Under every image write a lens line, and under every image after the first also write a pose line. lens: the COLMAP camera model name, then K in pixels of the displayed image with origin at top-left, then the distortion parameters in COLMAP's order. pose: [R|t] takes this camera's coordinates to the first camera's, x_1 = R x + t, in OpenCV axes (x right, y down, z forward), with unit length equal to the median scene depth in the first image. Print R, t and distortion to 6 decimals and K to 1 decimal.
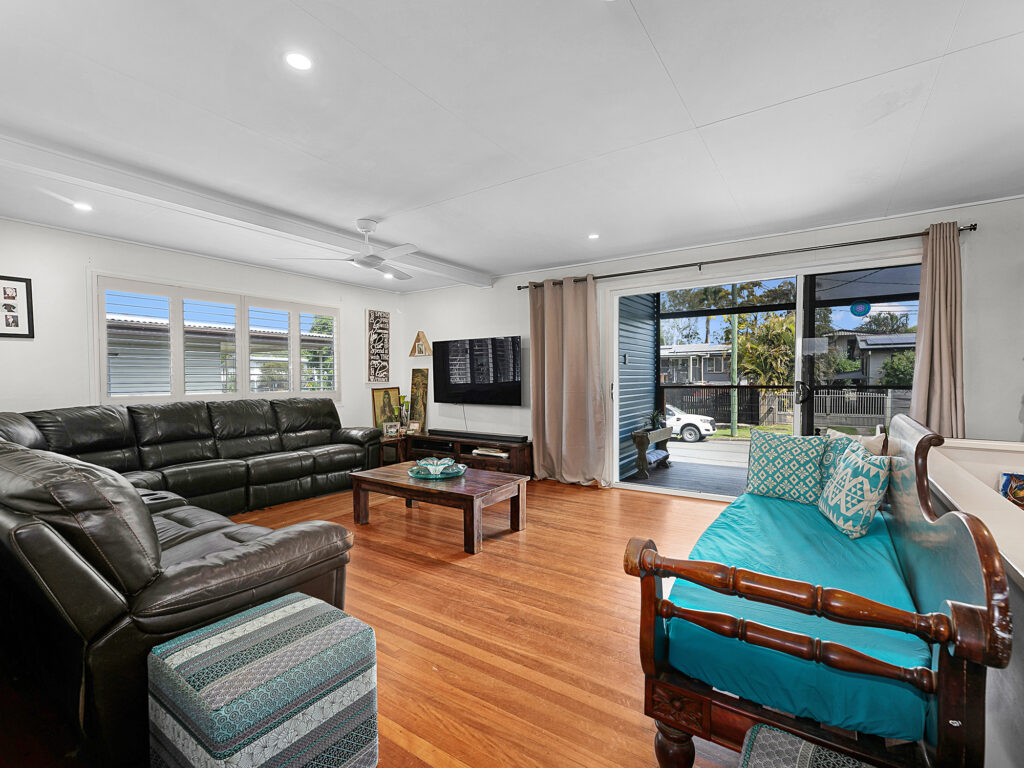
lens RADIAL K [[469.8, 0, 507.5], [0, 469.8, 381.2], [0, 0, 1]] dist [0.001048, 0.000196]
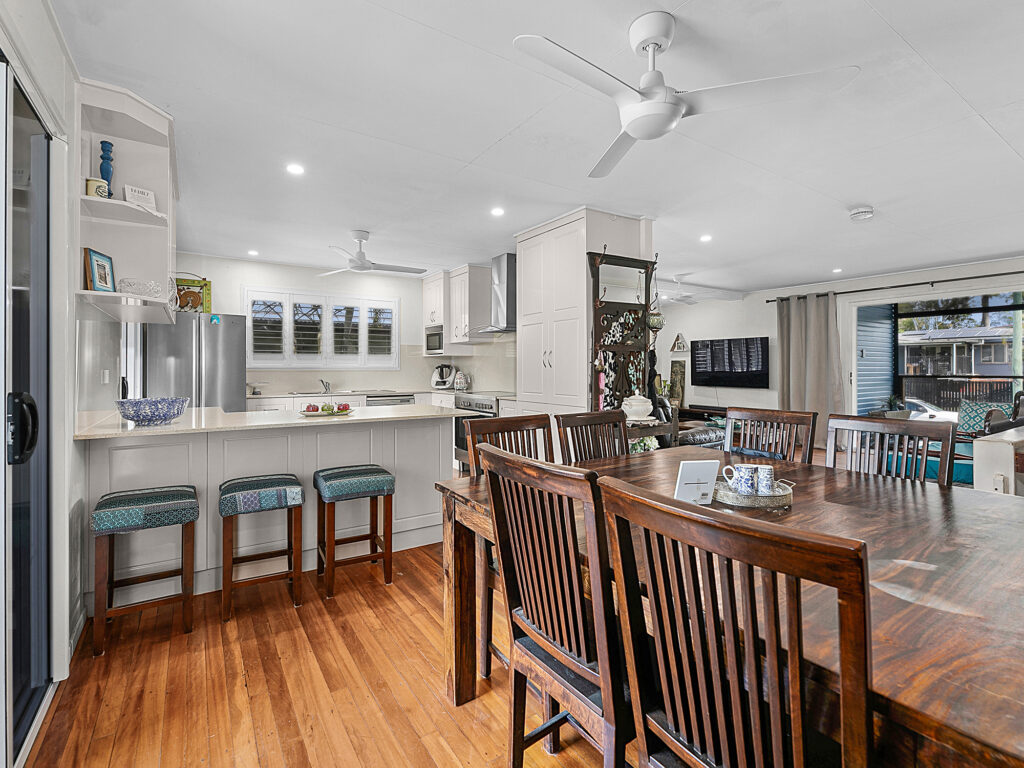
lens RADIAL K [[469.8, 0, 509.0], [0, 469.8, 365.0], [0, 0, 1]] dist [0.001048, 0.000196]
pose [[0.924253, 0.004053, -0.381758, -0.124832], [-0.008893, 0.999901, -0.010915, 0.005935], [0.381676, 0.013483, 0.924198, -0.456247]]
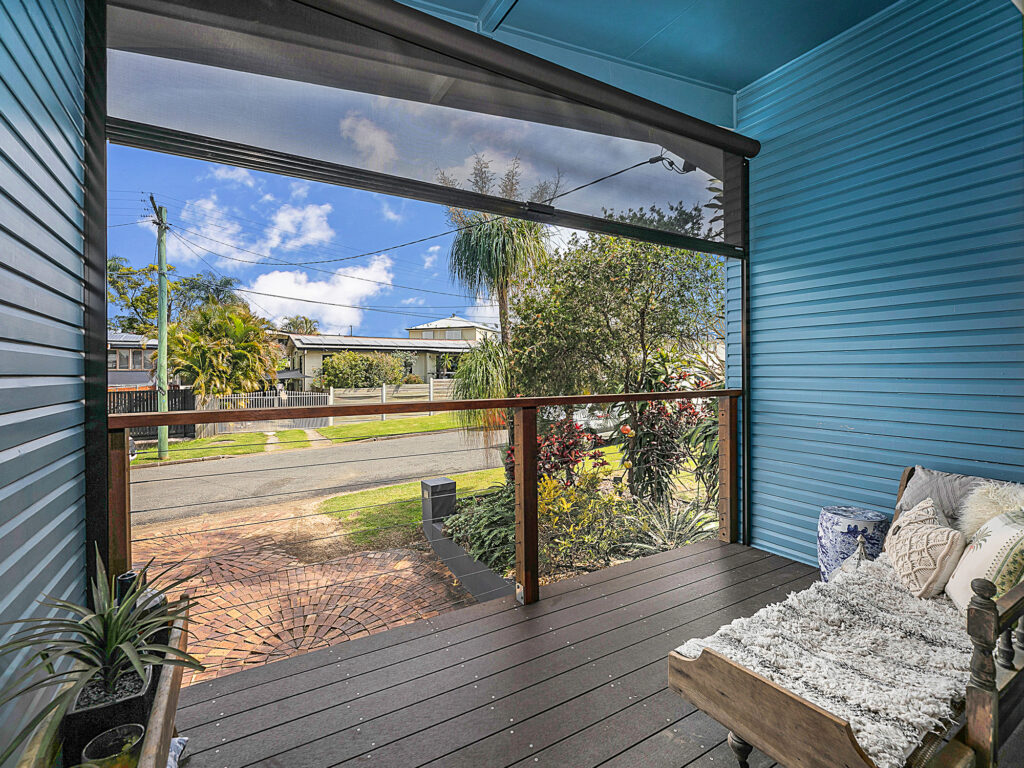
lens RADIAL K [[469.8, 0, 509.3], [0, 469.8, 373.9], [0, 0, 1]] dist [0.001048, 0.000196]
pose [[0.430314, -0.000140, 0.902679, 0.188528], [0.013521, 0.999889, -0.006291, -0.002618], [-0.902578, 0.014912, 0.430268, 0.694817]]
